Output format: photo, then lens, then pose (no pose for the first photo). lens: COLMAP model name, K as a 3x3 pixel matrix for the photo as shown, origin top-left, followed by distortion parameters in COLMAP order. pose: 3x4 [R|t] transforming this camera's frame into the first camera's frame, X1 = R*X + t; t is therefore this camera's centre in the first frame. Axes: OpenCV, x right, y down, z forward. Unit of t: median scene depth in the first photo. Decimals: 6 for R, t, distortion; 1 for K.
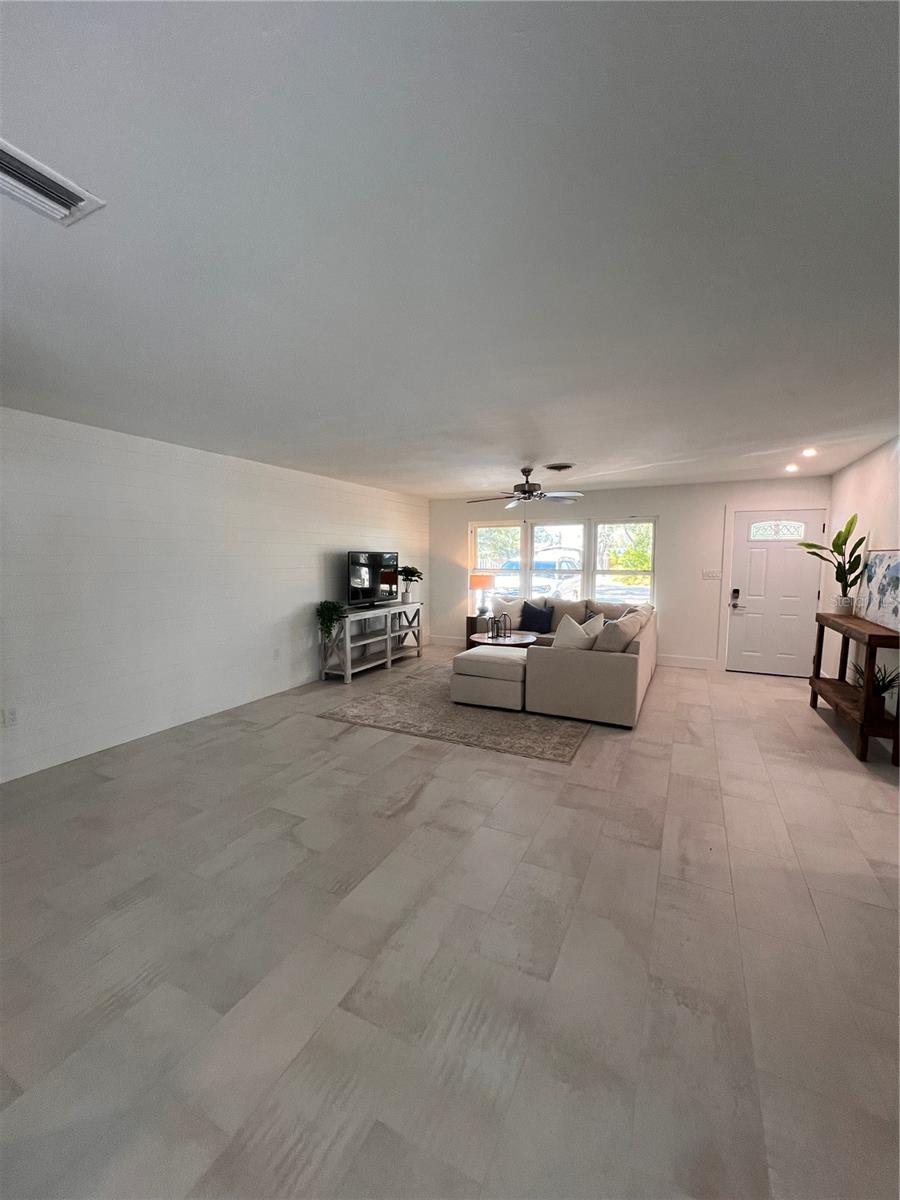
lens RADIAL K [[480.7, 0, 448.0], [0, 480.7, 602.5], [0, 0, 1]] dist [-0.001466, 0.000563]
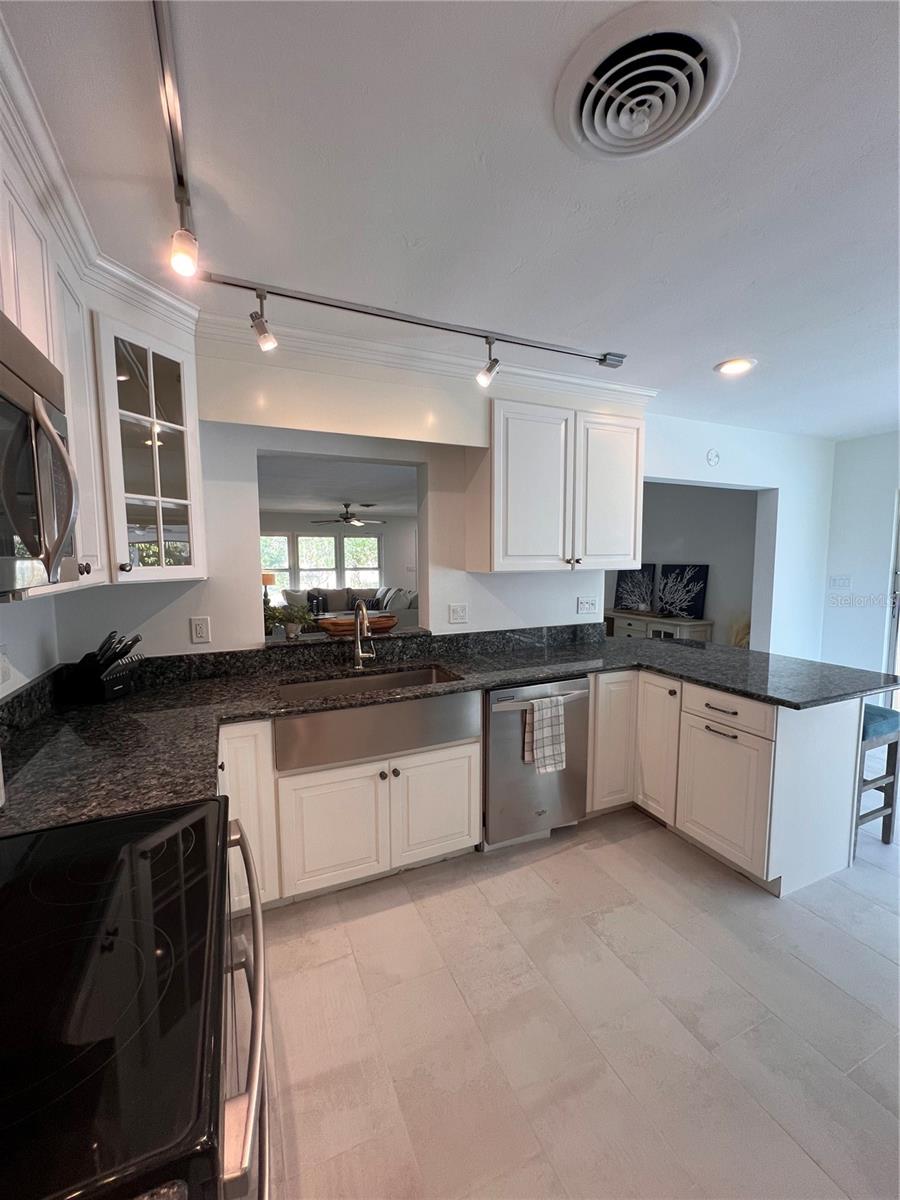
lens RADIAL K [[480.7, 0, 447.3], [0, 480.7, 602.5], [0, 0, 1]] dist [-0.001466, 0.000563]
pose [[0.631844, -0.076887, 0.771273, -0.913872], [0.079900, 0.996228, 0.033856, 0.019945], [-0.770967, 0.040233, 0.635604, -0.258367]]
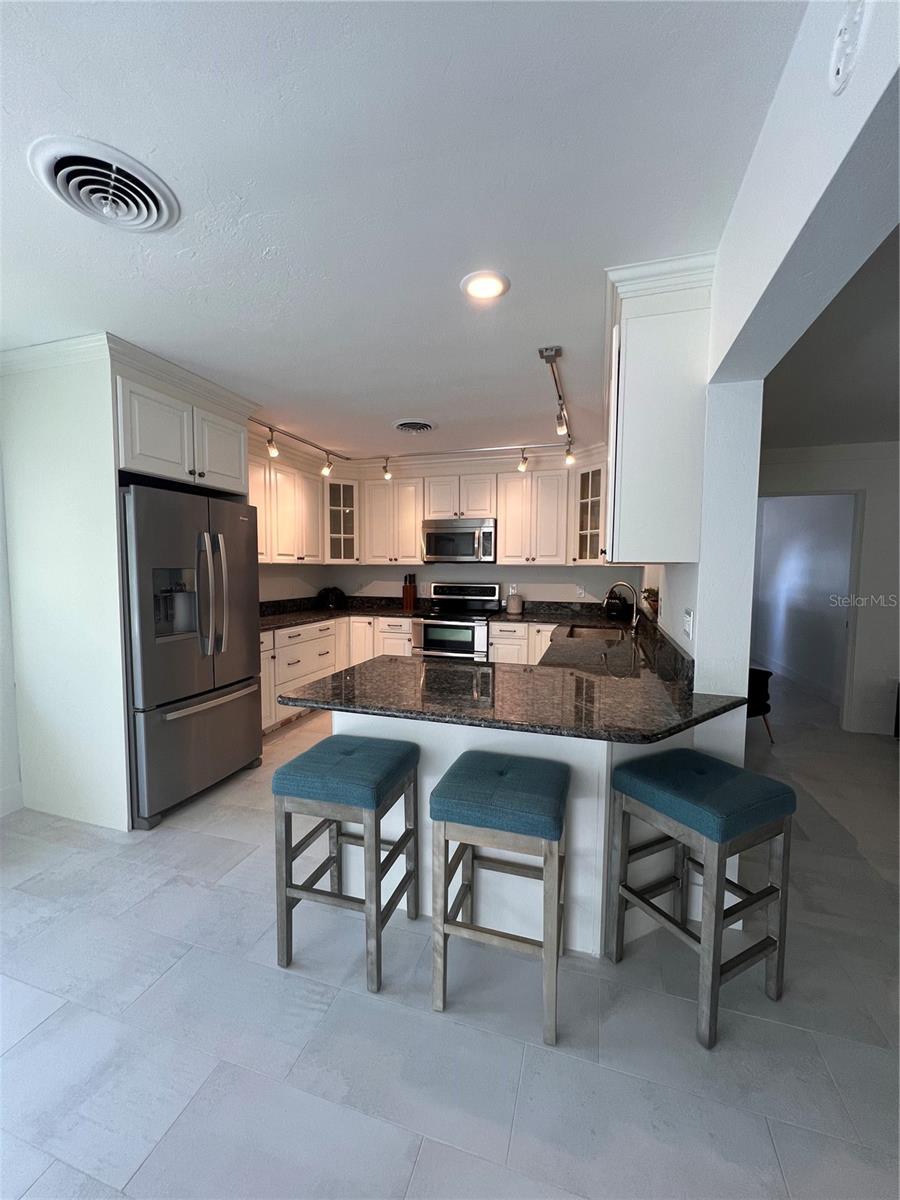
lens RADIAL K [[480.7, 0, 448.6], [0, 480.7, 603.1], [0, 0, 1]] dist [-0.001466, 0.000563]
pose [[0.162748, 0.073779, -0.983905, 0.082621], [-0.099363, 0.993356, 0.058052, 0.041893], [0.981652, 0.088316, 0.168998, -0.250839]]
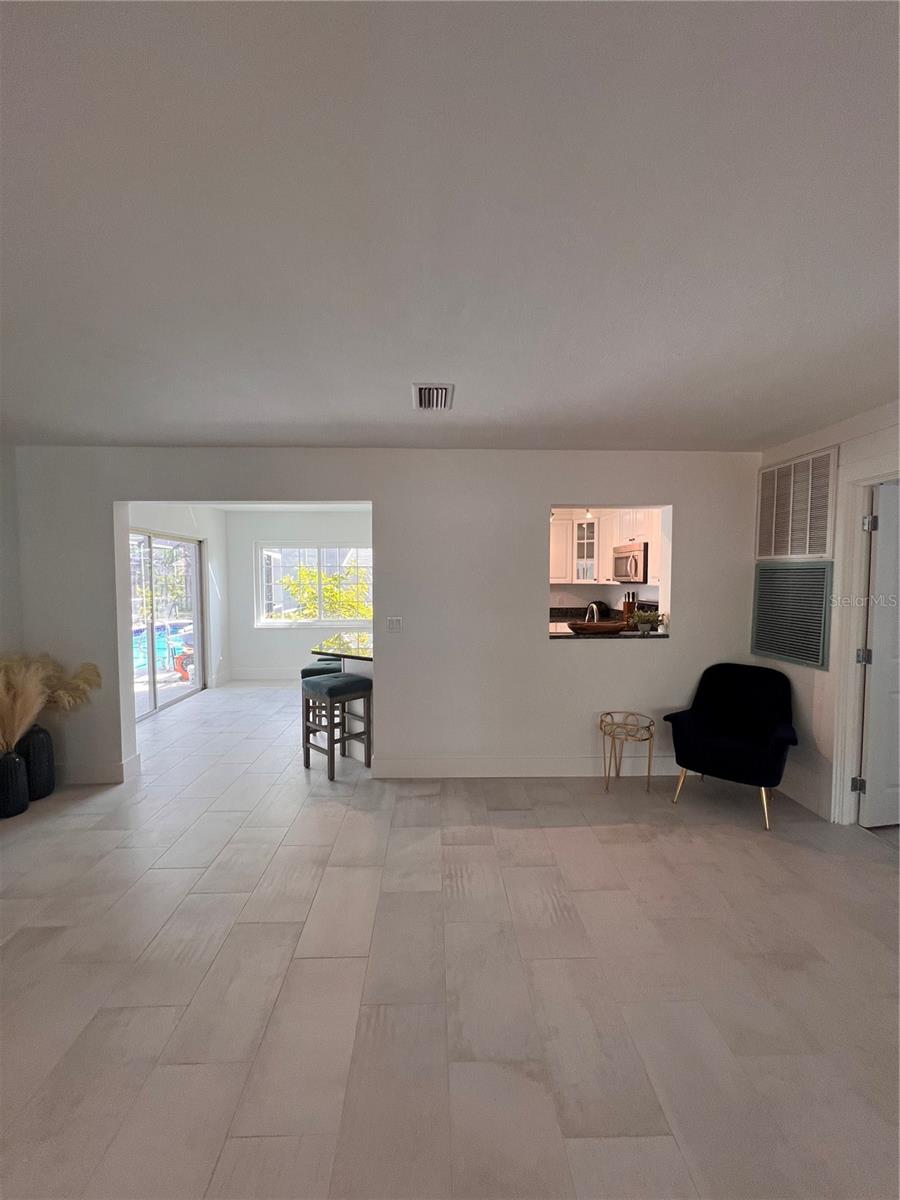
lens RADIAL K [[480.7, 0, 447.1], [0, 480.7, 602.6], [0, 0, 1]] dist [-0.001466, 0.000563]
pose [[-0.877667, 0.027848, -0.478461, 0.011084], [-0.042502, 0.989855, 0.135575, -0.073107], [0.477382, 0.139325, -0.867580, 0.706357]]
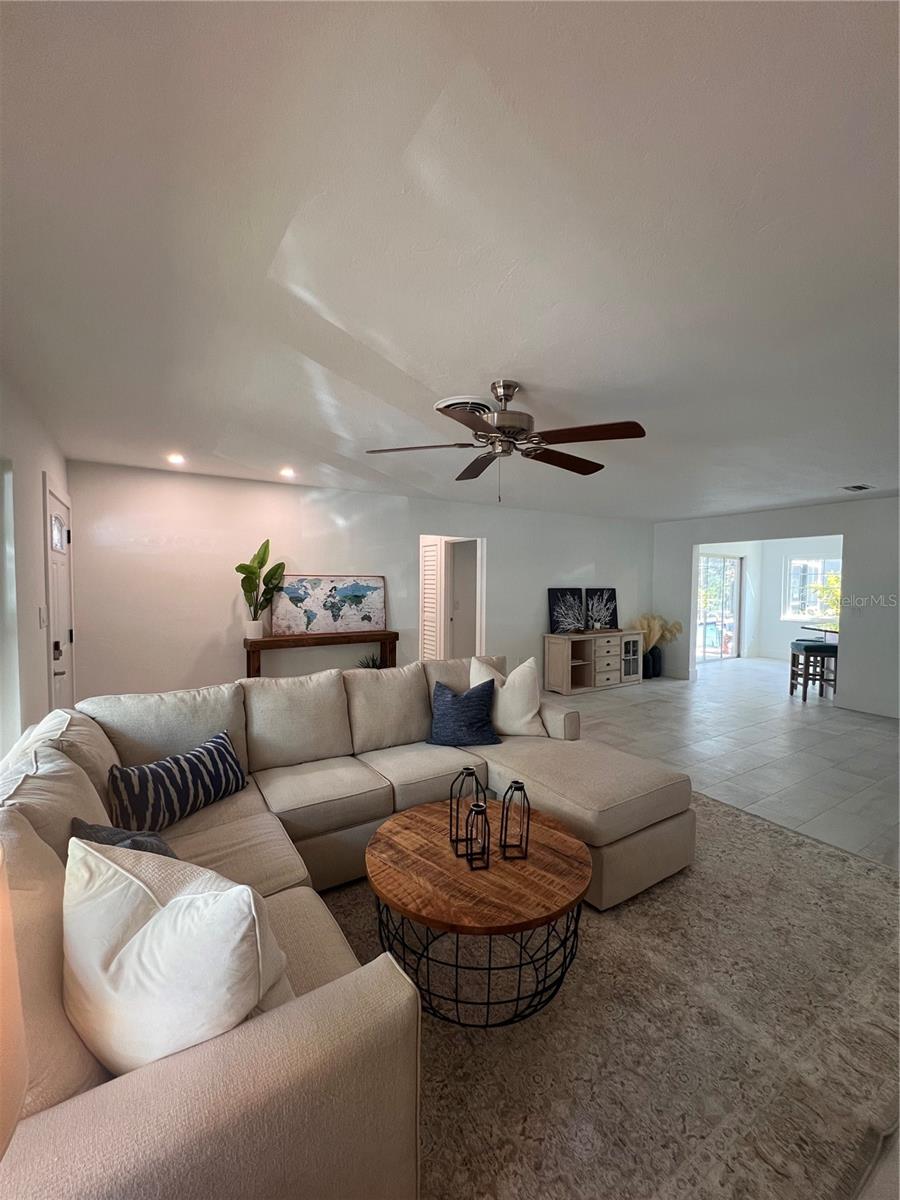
lens RADIAL K [[480.7, 0, 448.4], [0, 480.7, 600.2], [0, 0, 1]] dist [-0.001466, 0.000563]
pose [[-0.854931, -0.024929, 0.518142, -0.027168], [0.042665, 0.992081, 0.118129, -0.141632], [-0.516984, 0.123099, -0.847097, 1.500697]]
